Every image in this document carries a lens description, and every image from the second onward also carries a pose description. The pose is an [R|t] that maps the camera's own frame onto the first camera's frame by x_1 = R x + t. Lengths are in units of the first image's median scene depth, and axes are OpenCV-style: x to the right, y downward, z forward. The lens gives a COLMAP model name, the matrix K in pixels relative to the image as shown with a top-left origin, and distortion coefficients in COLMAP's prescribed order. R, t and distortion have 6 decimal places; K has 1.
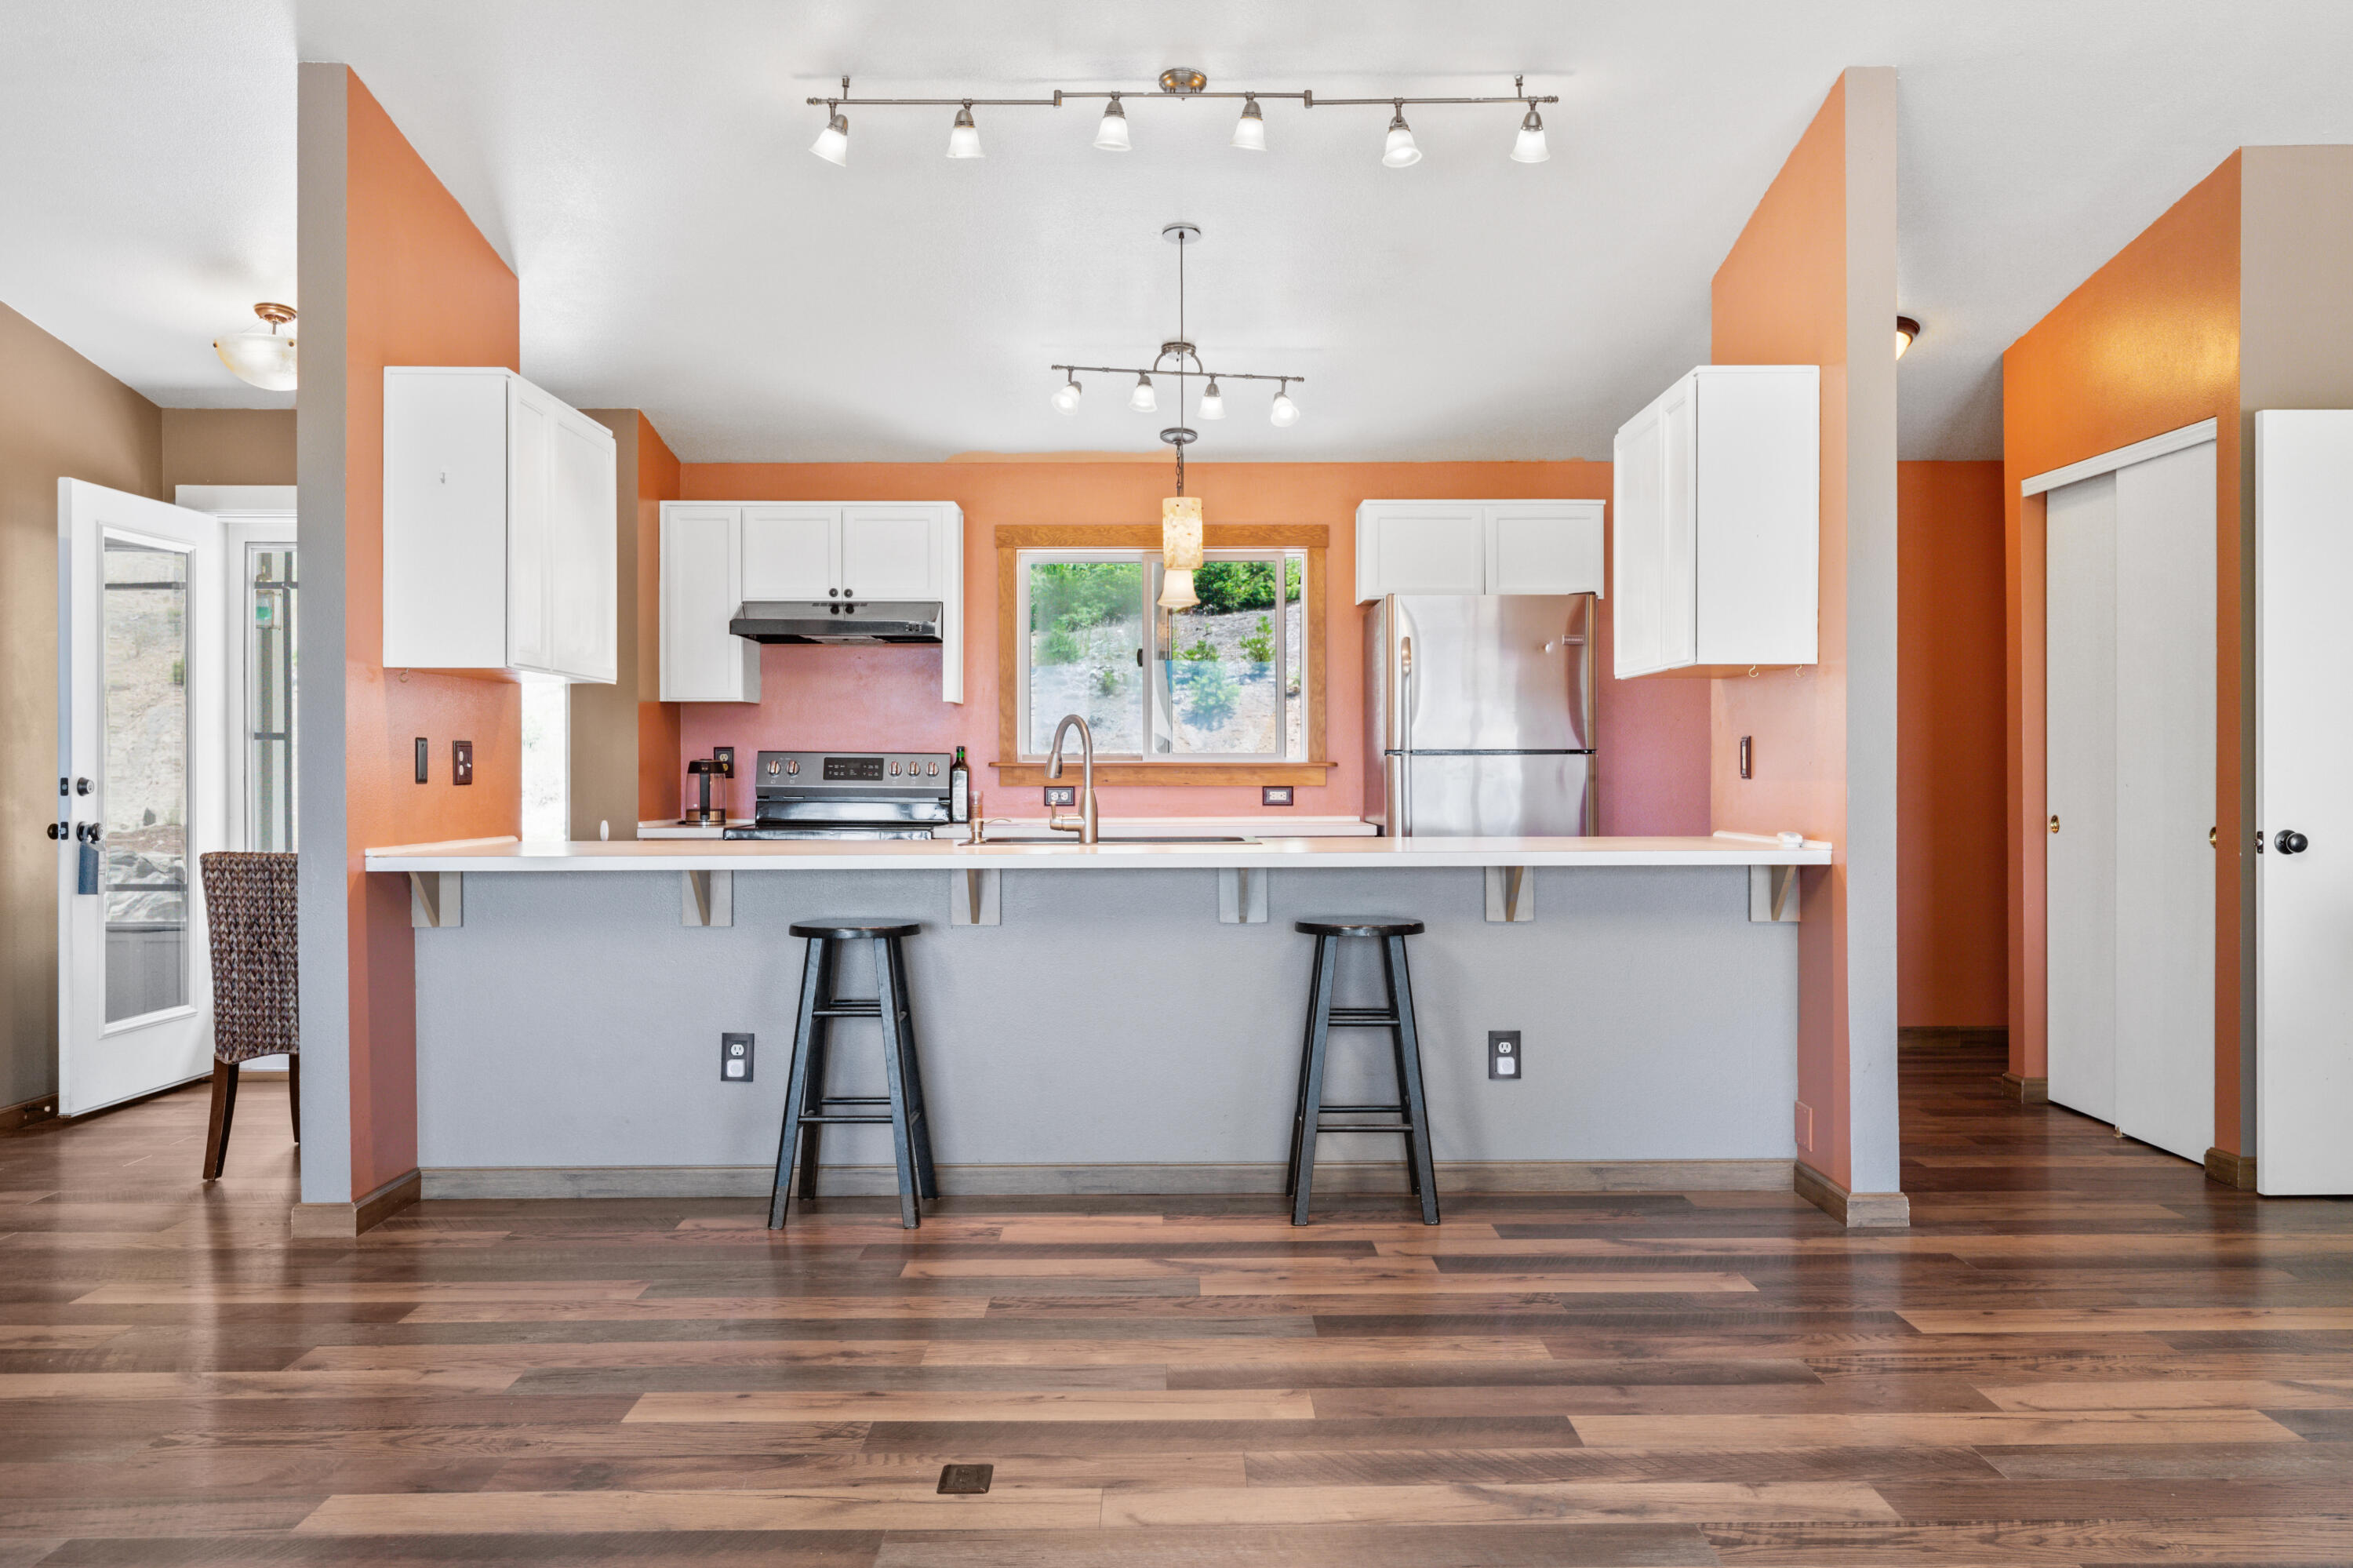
lens RADIAL K [[1920.4, 0, 1200.0], [0, 1920.4, 782.6], [0, 0, 1]] dist [-0.001198, -0.011124]
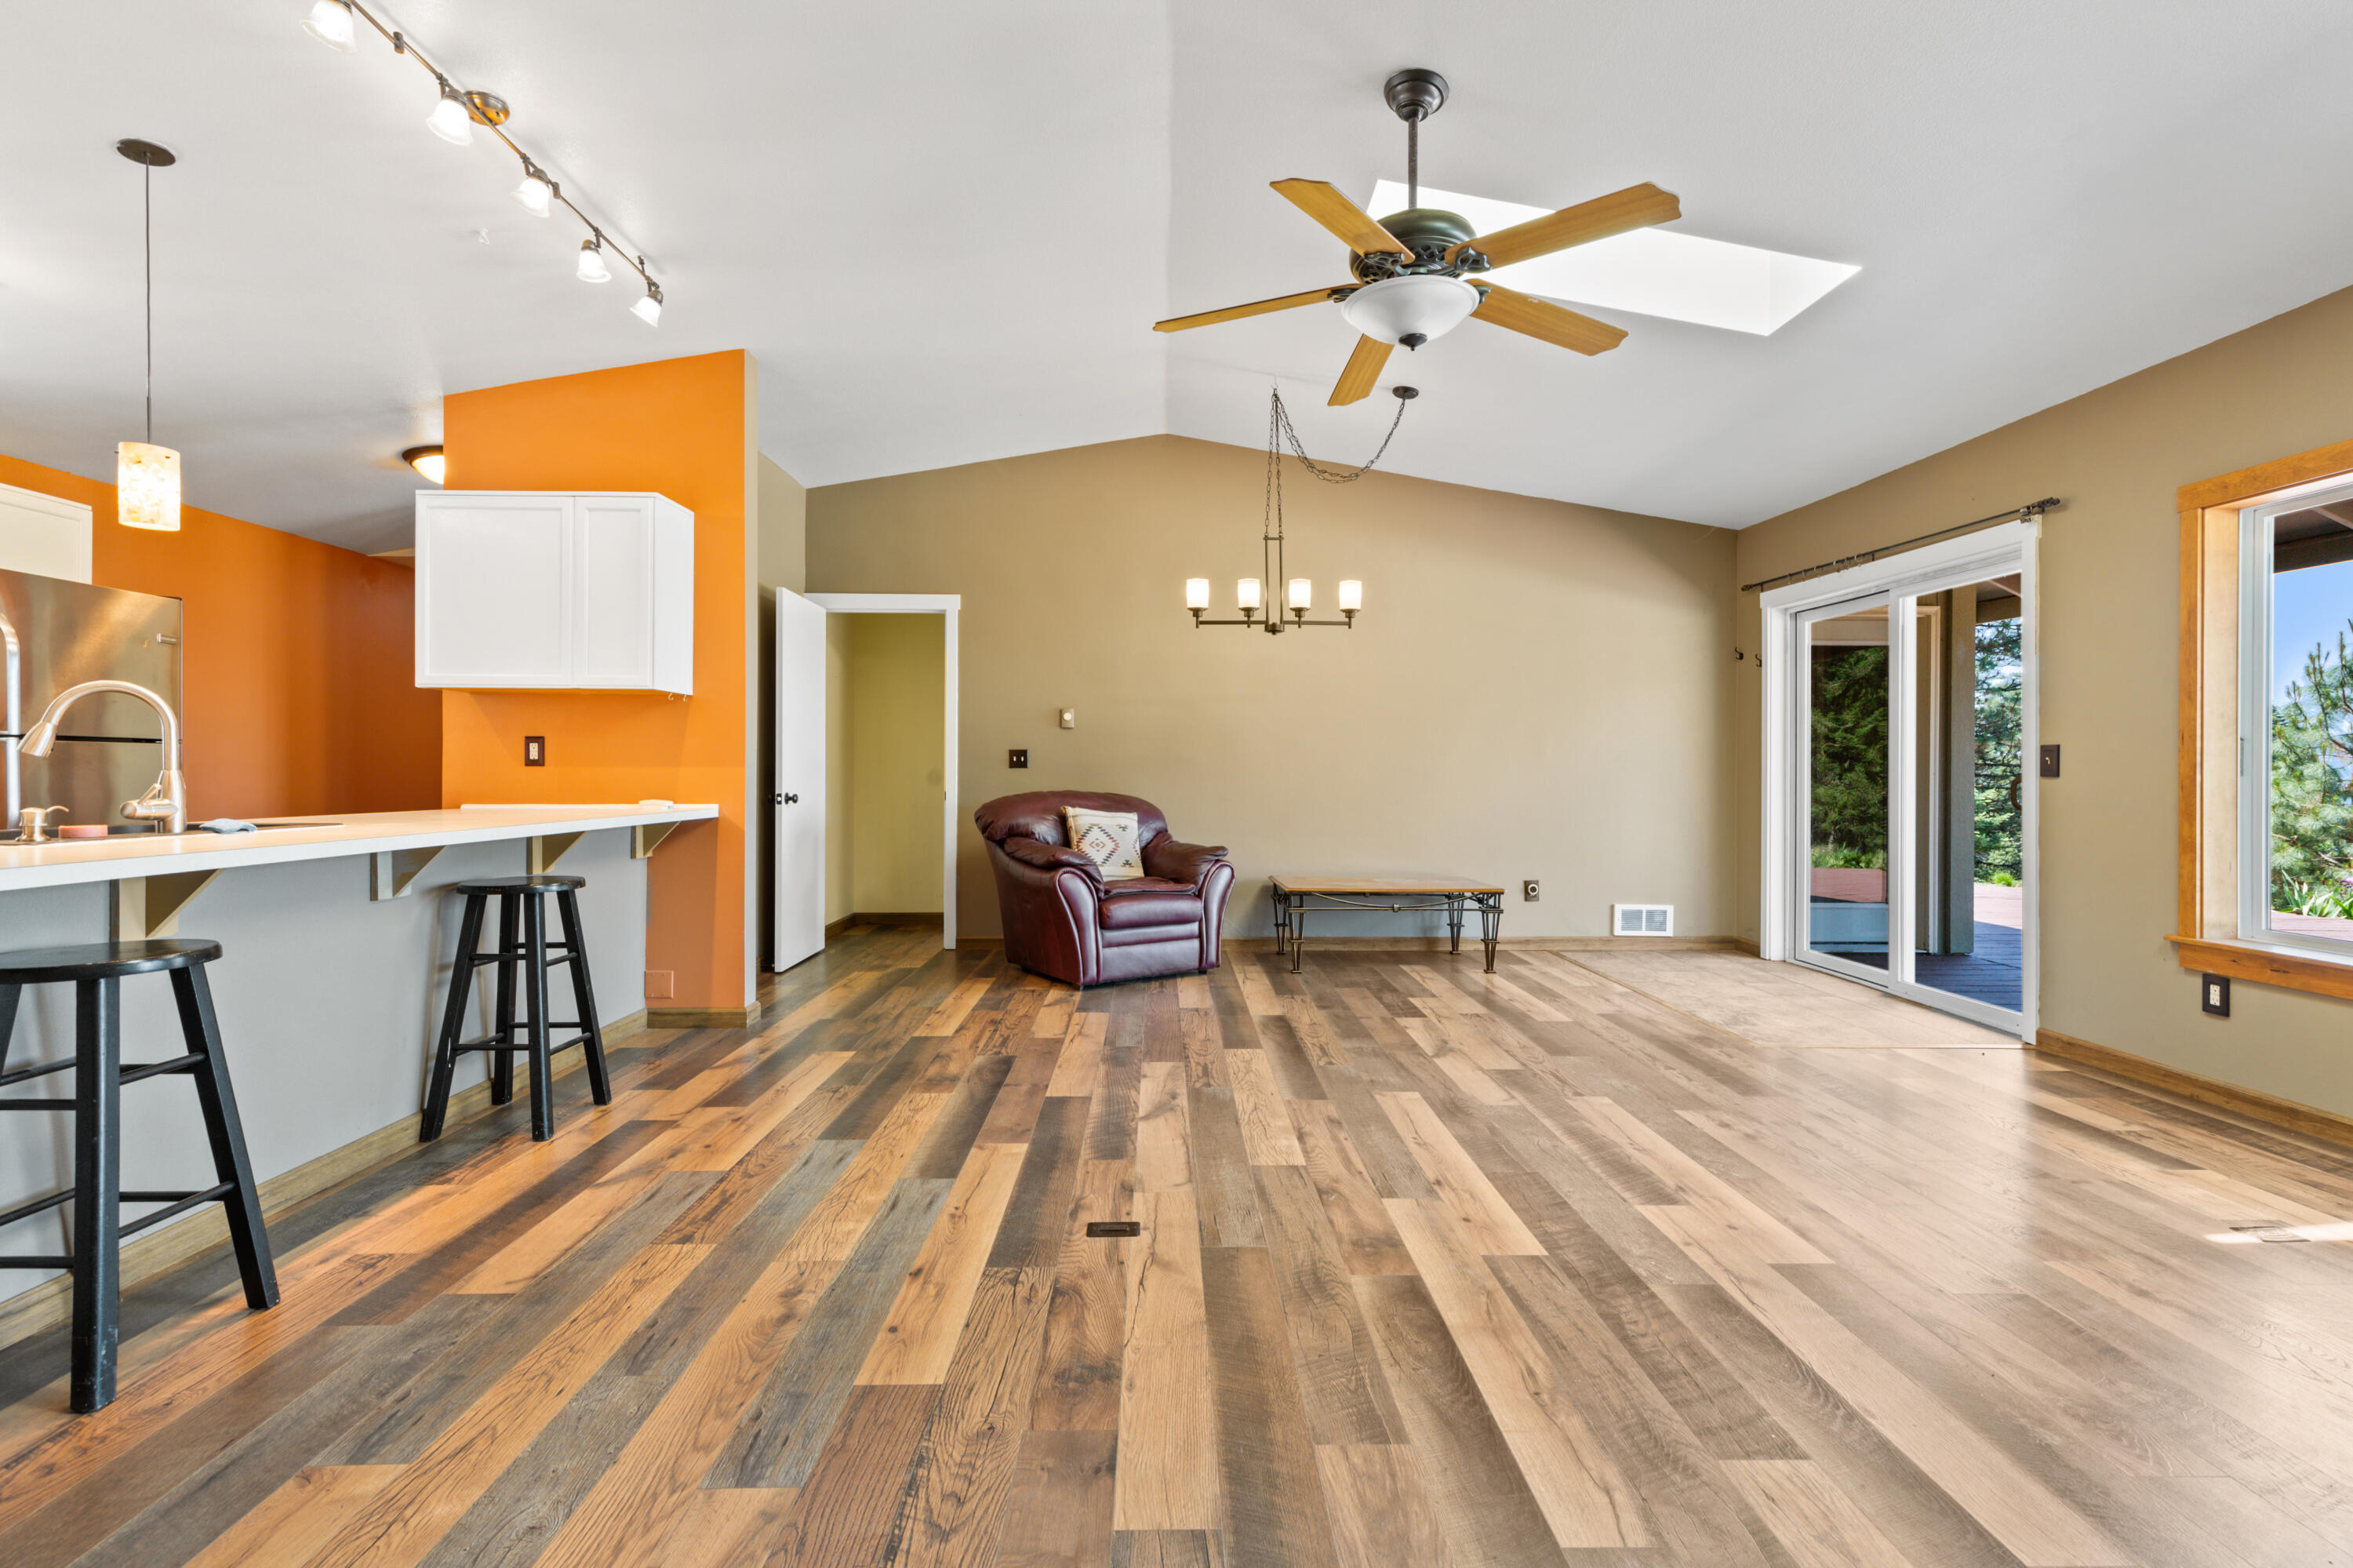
lens RADIAL K [[1064.1, 0, 1183.0], [0, 1064.1, 775.6], [0, 0, 1]] dist [0.009958, -0.003811]
pose [[-0.016990, -0.000569, 0.999856, -0.399644], [0.003780, 0.999993, 0.000634, 0.005062], [-0.999849, 0.003790, -0.016987, 0.404980]]
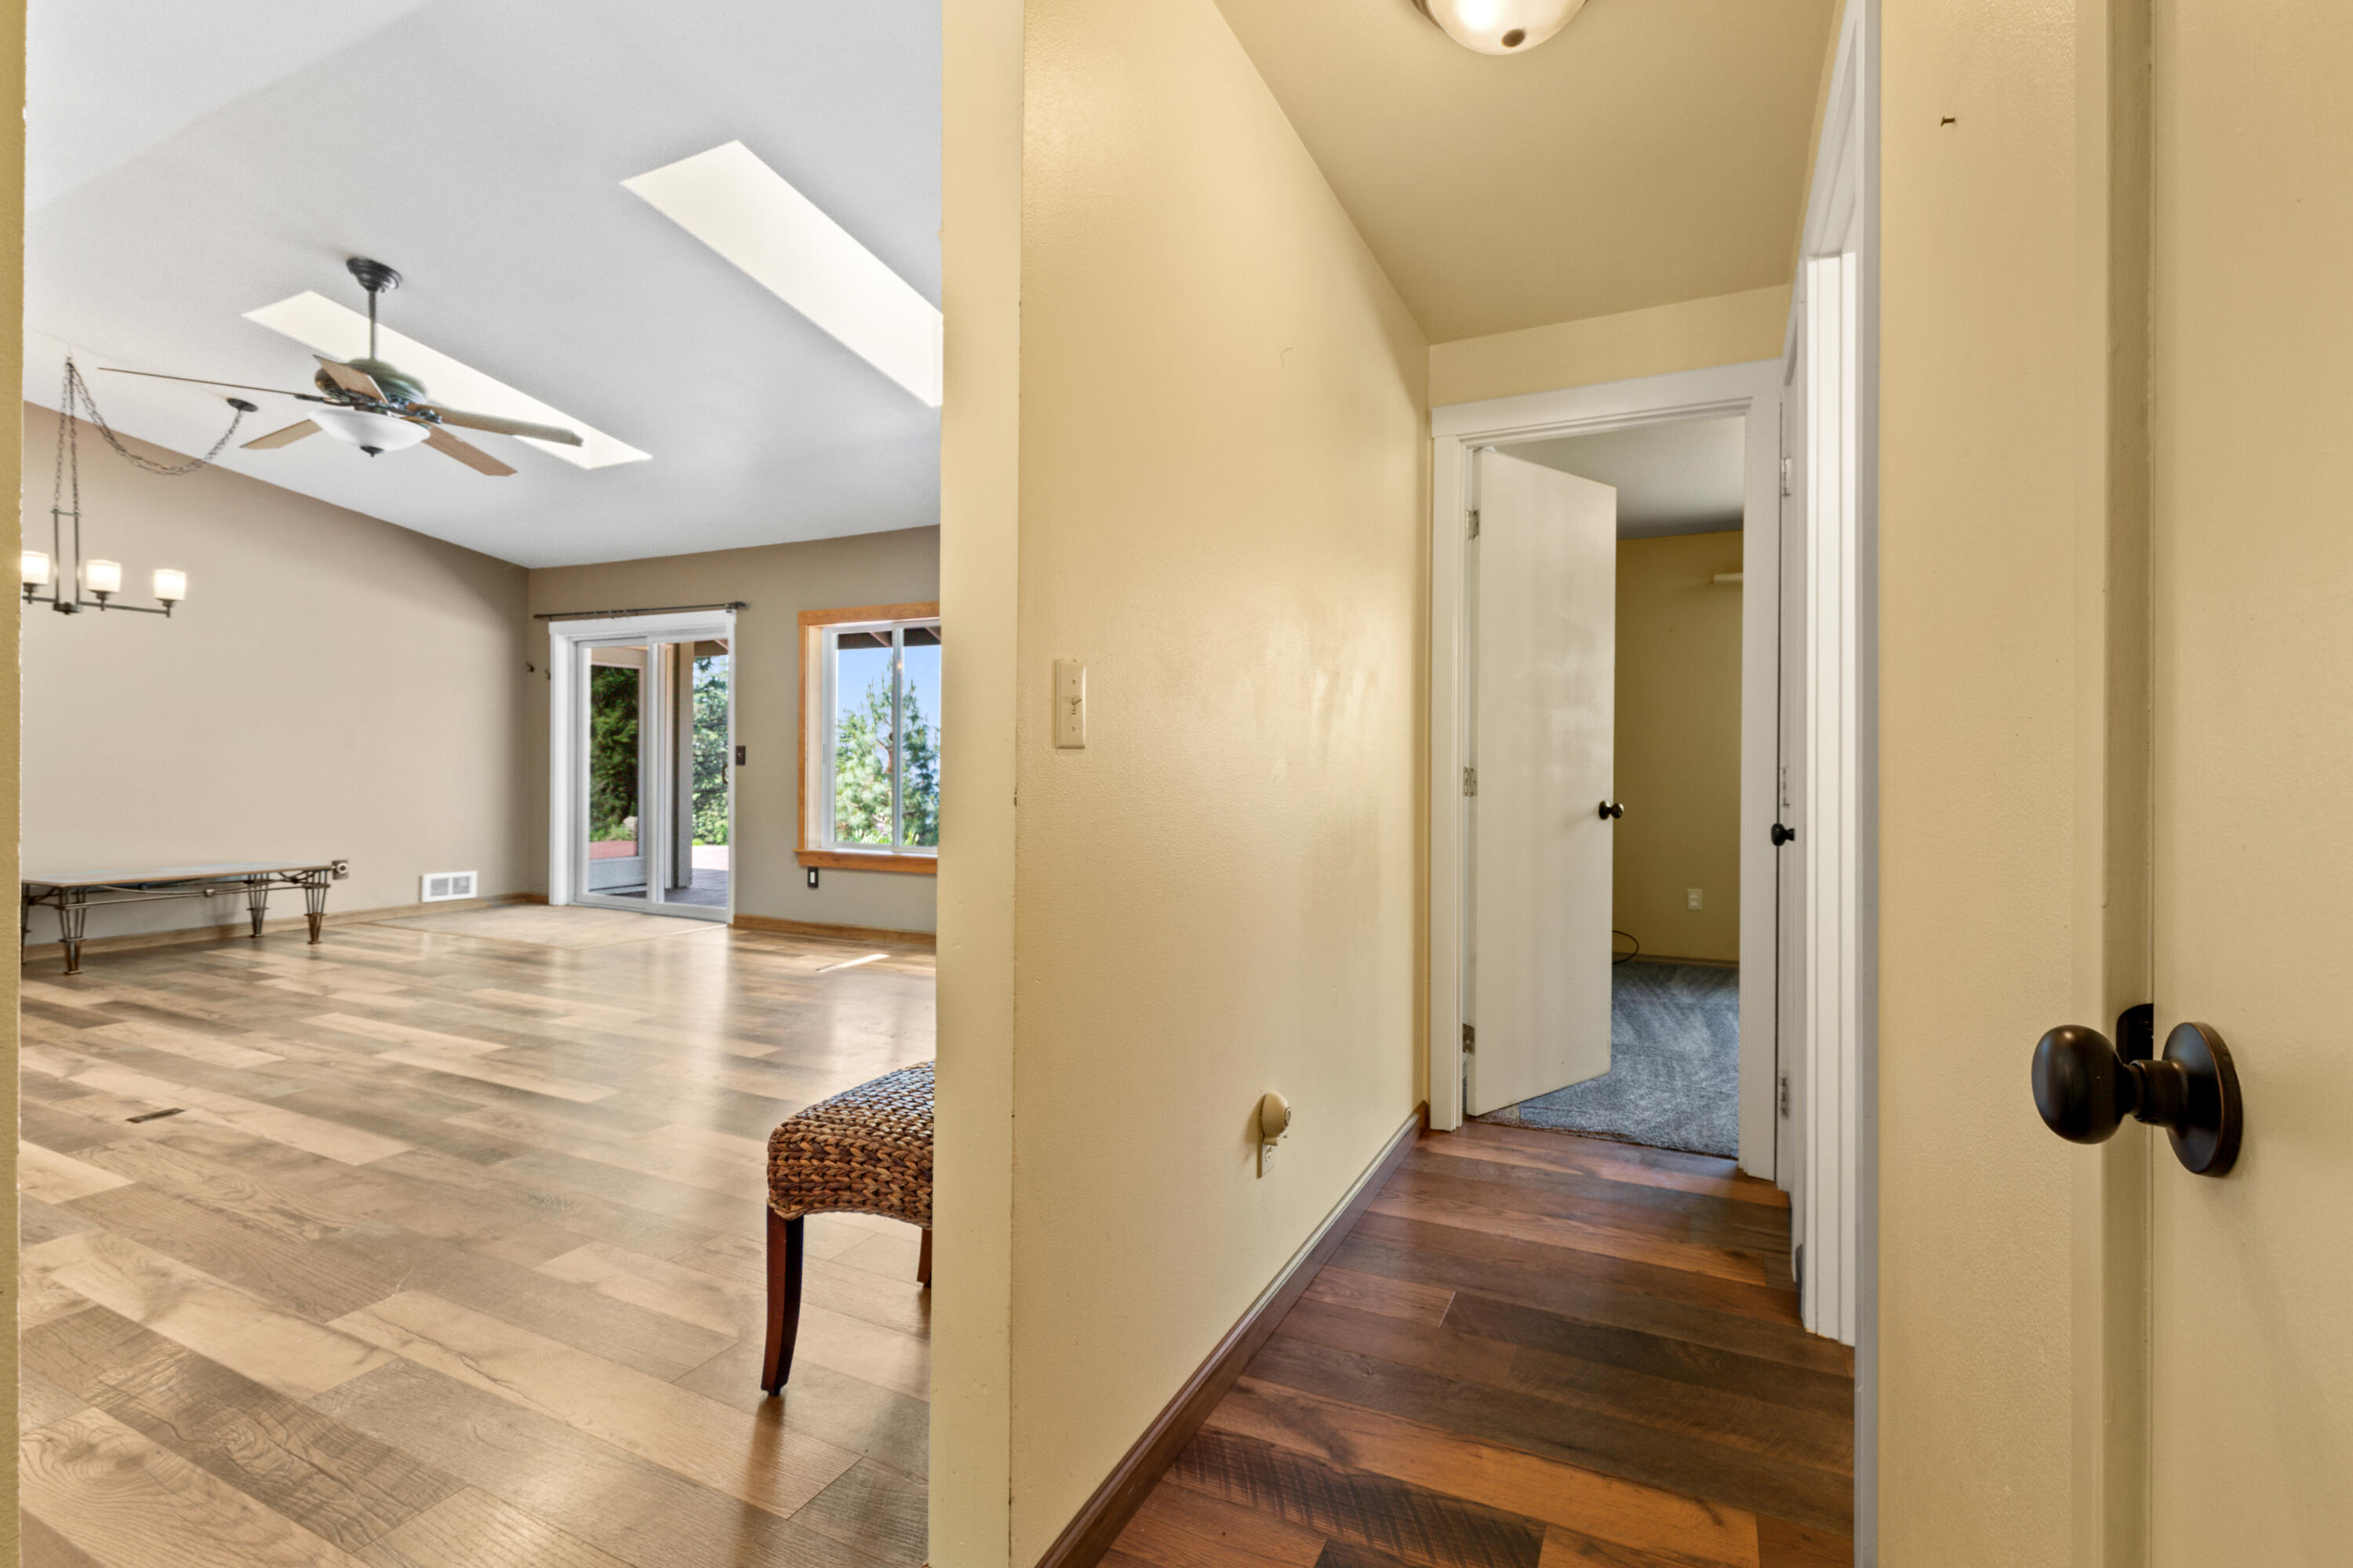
lens RADIAL K [[1064.1, 0, 1159.6], [0, 1064.1, 760.9], [0, 0, 1]] dist [0.009958, -0.003811]
pose [[-0.886912, -0.000088, 0.461939, -0.626006], [0.000287, 1.000000, 0.000740, 0.003958], [-0.461939, 0.000789, -0.886911, 0.619323]]
